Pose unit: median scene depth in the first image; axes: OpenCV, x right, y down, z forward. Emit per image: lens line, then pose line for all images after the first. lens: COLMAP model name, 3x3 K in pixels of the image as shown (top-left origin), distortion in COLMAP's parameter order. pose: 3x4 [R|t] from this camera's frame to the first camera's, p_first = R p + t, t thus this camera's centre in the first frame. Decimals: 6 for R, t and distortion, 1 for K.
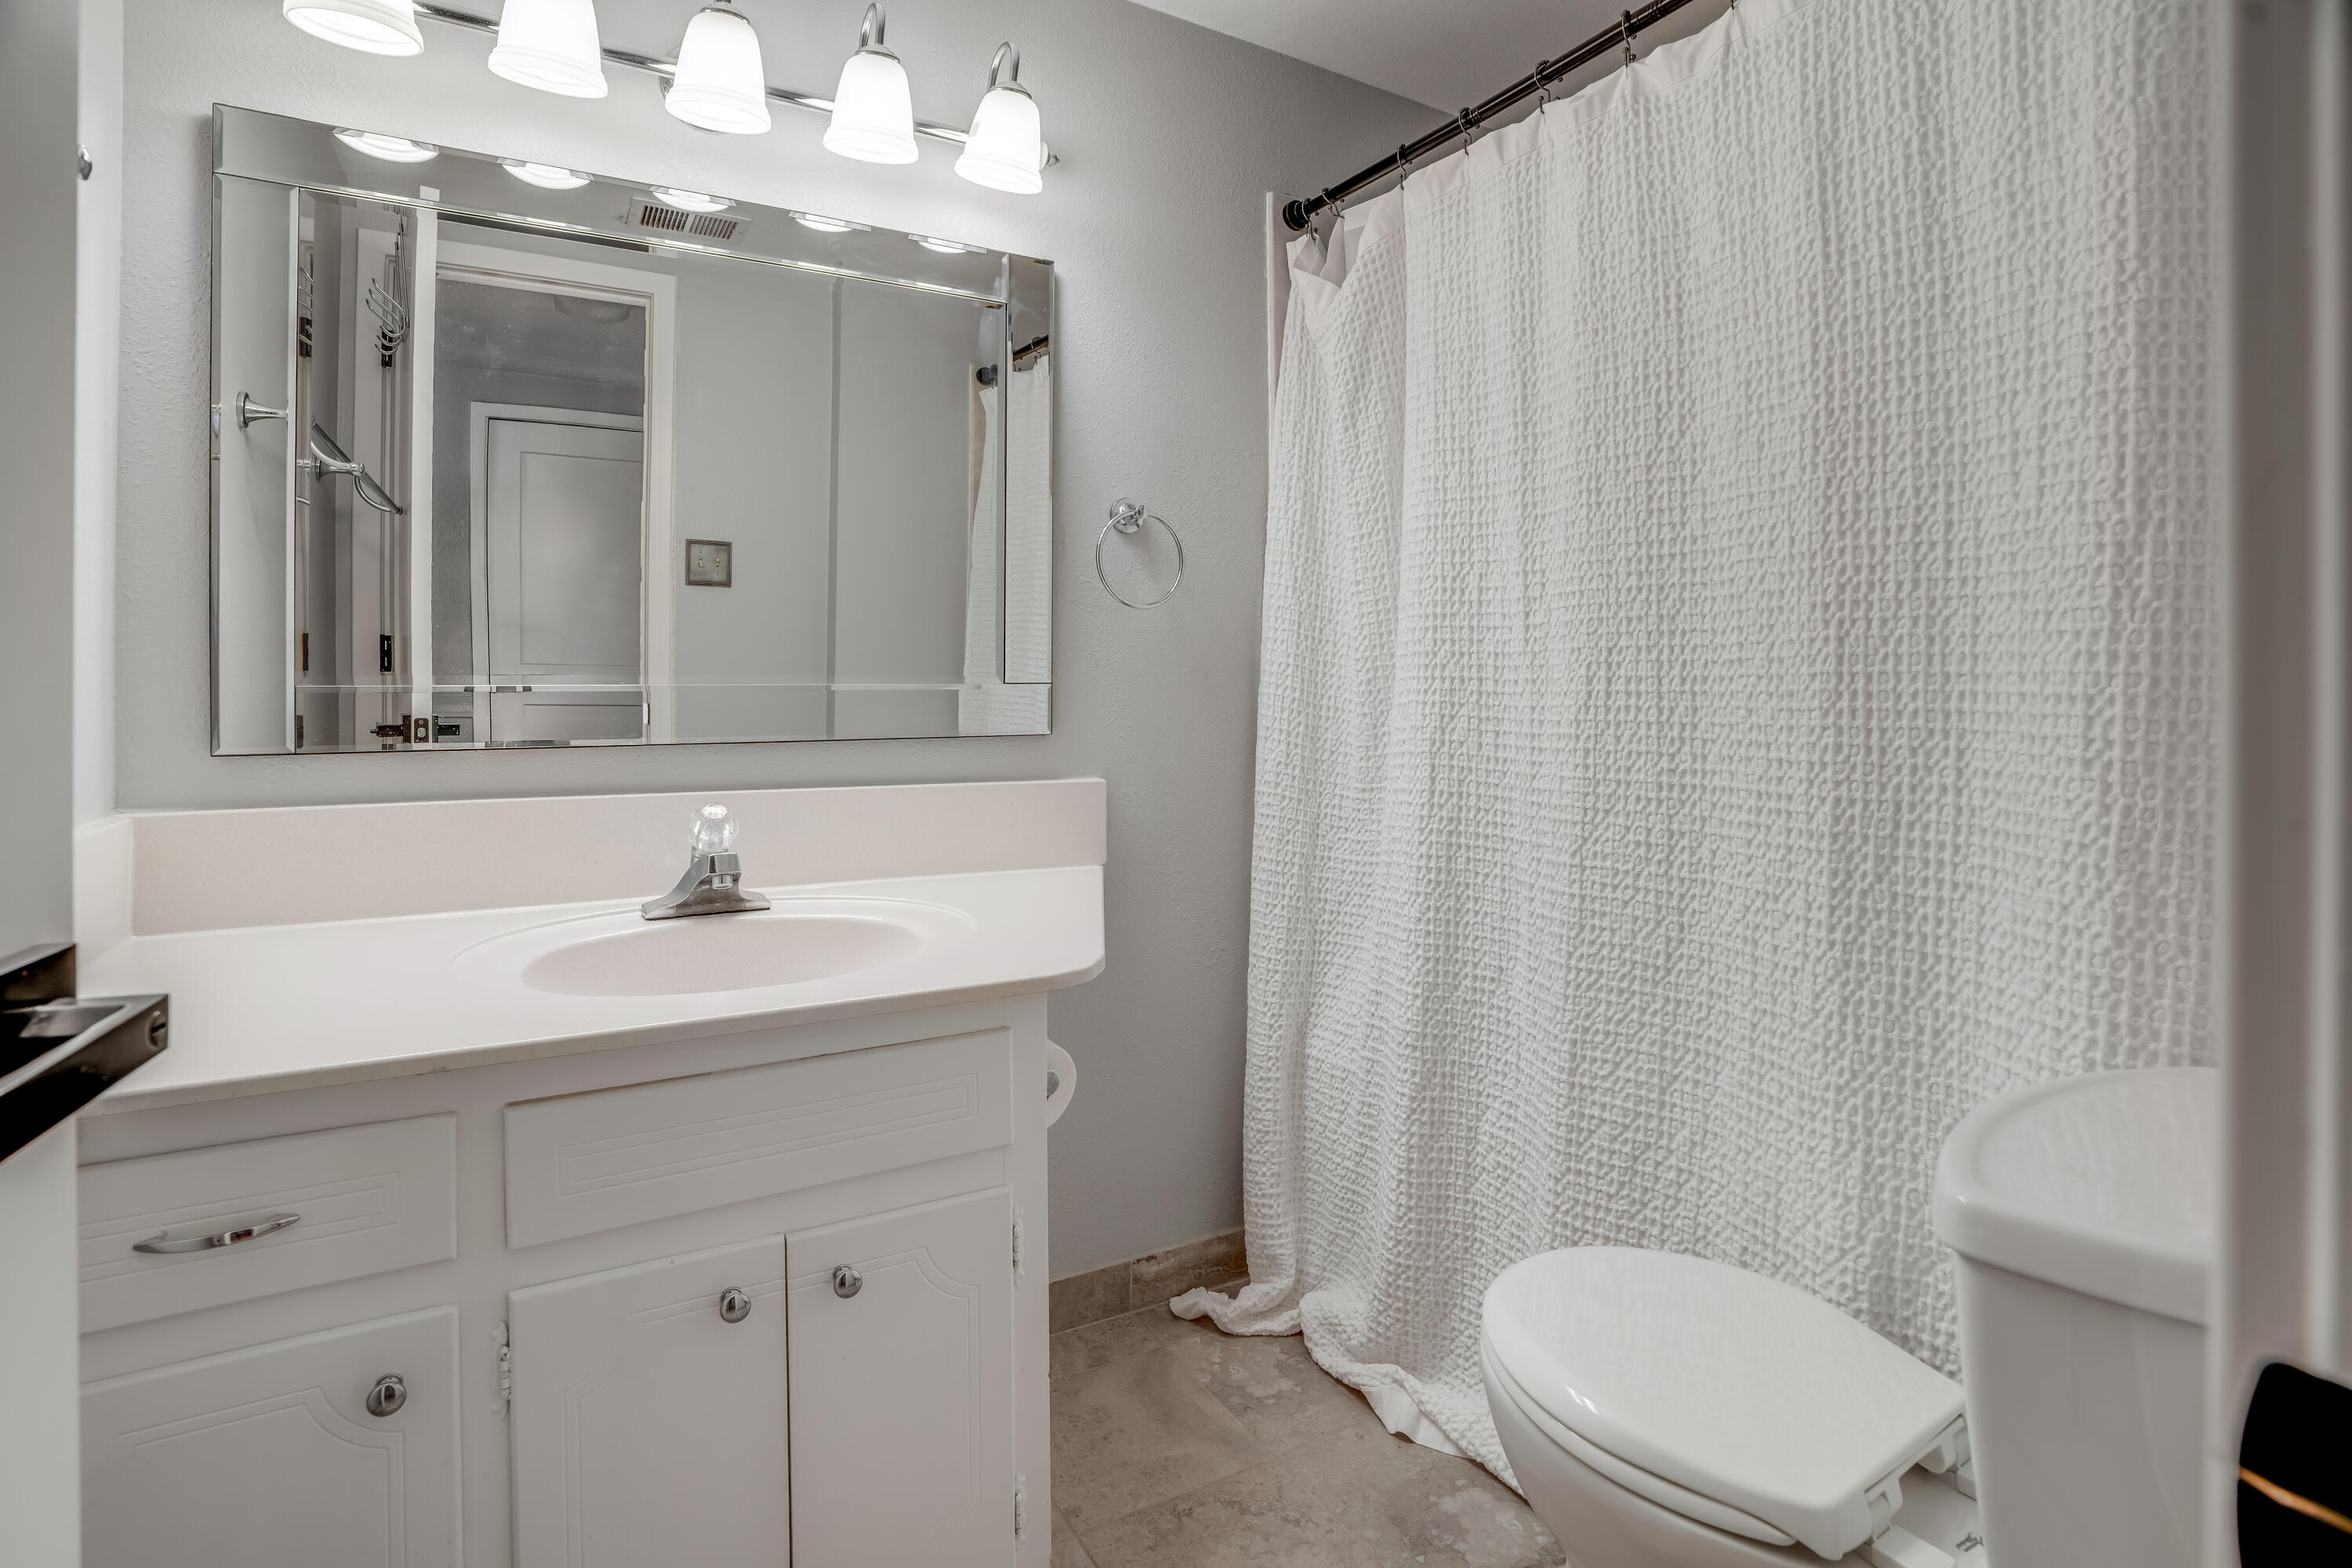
lens RADIAL K [[1084.1, 0, 1169.5], [0, 1084.1, 771.3], [0, 0, 1]] dist [-0.048596, 0.000165]
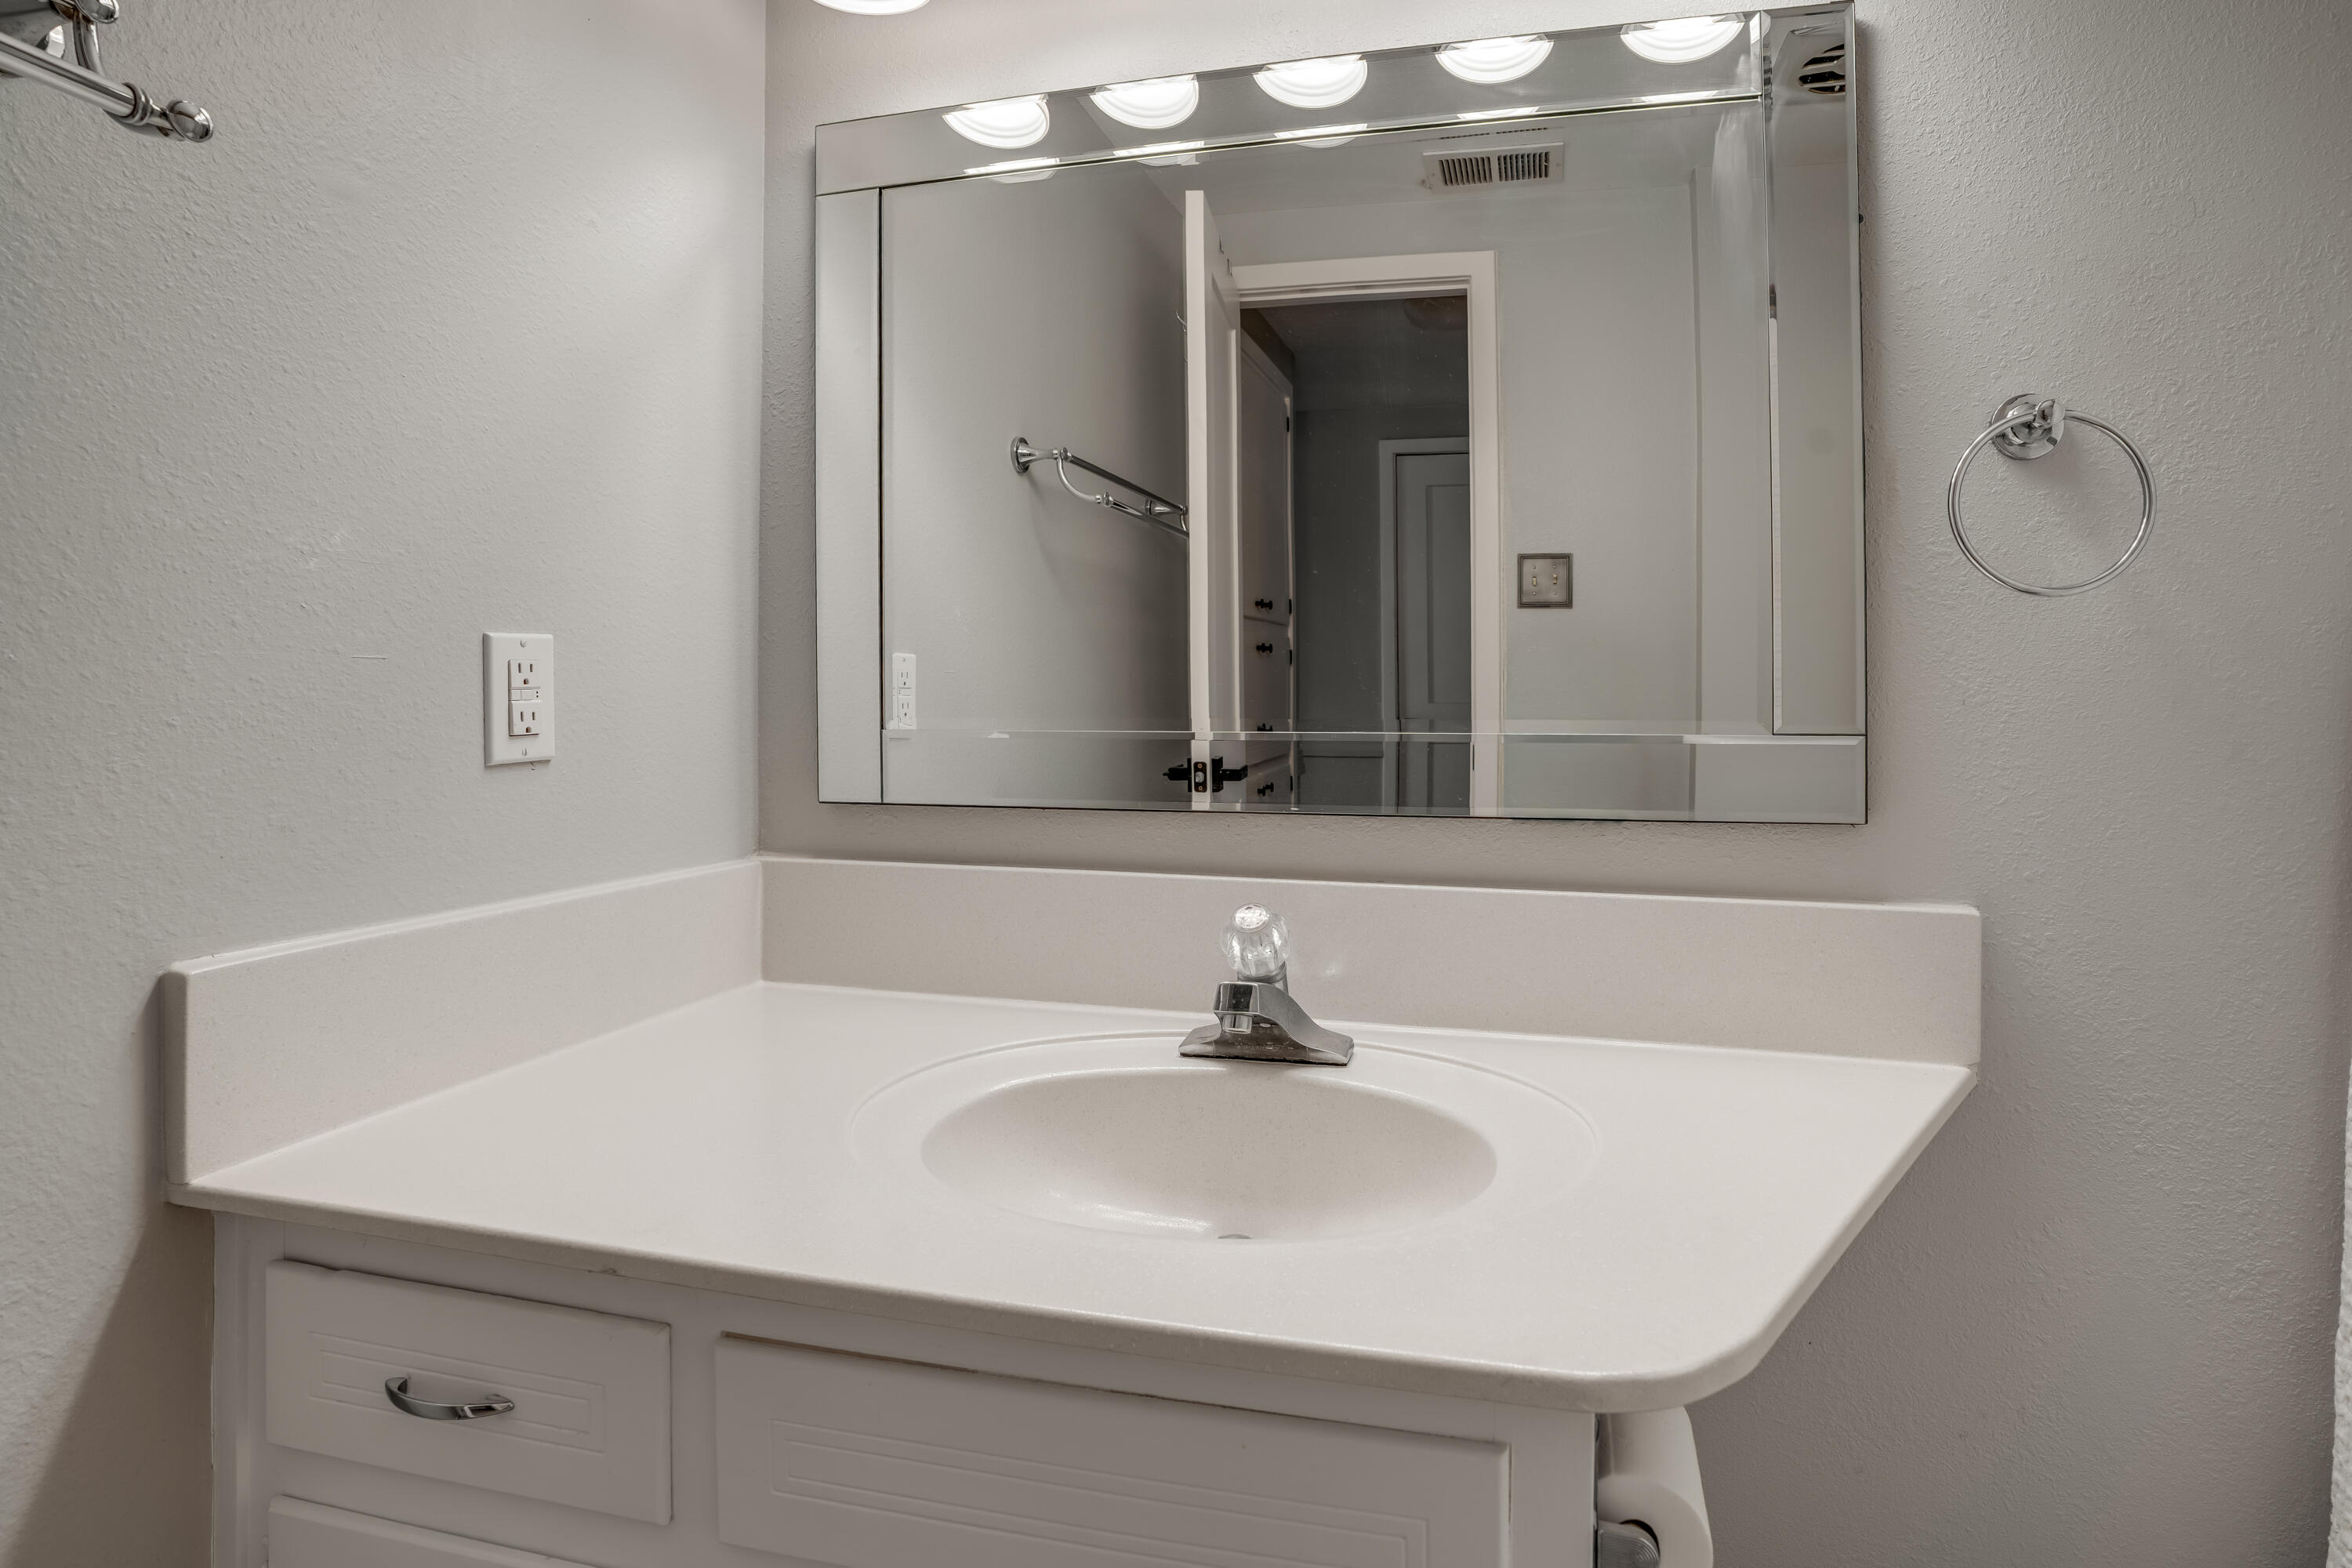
lens RADIAL K [[1301.2, 0, 1179.2], [0, 1301.2, 714.0], [0, 0, 1]] dist [-0.024485, -0.000001]
pose [[0.741973, -0.002219, -0.670426, 0.078261], [-0.058873, 0.995916, -0.068452, -0.023860], [0.667840, 0.090260, 0.738812, 0.257538]]
